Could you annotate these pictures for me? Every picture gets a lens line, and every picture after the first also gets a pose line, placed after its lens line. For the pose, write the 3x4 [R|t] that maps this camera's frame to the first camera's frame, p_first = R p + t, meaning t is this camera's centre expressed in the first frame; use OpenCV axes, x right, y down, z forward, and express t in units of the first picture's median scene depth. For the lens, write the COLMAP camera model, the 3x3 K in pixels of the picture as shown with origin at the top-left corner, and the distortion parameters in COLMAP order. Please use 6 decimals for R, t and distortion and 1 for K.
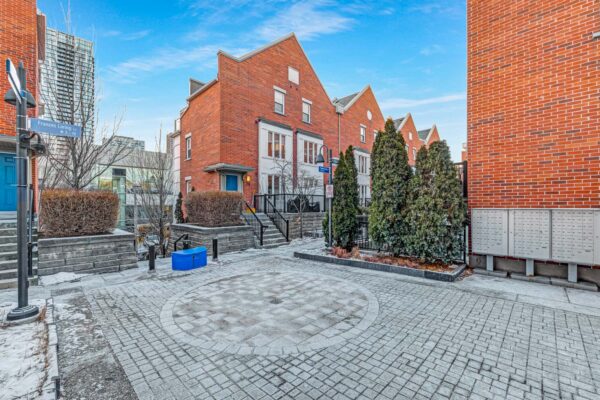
lens RADIAL K [[252.5, 0, 299.5], [0, 252.5, 204.9], [0, 0, 1]] dist [-0.009967, 0.000349]
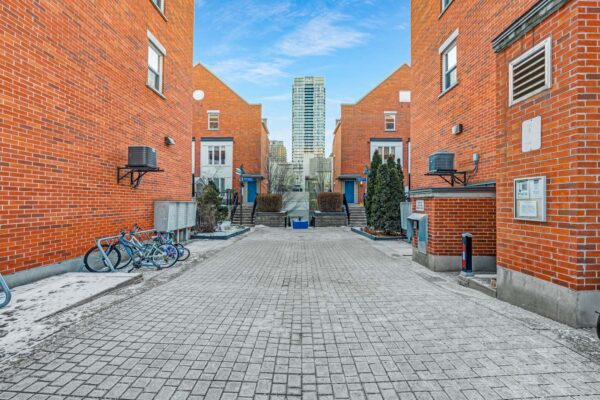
lens RADIAL K [[252.5, 0, 298.7], [0, 252.5, 200.2], [0, 0, 1]] dist [-0.009967, 0.000349]
pose [[0.695459, 0.001864, -0.718563, 0.622576], [-0.002398, 0.999997, 0.000273, -0.000079], [0.718562, 0.001533, 0.695462, -0.296313]]
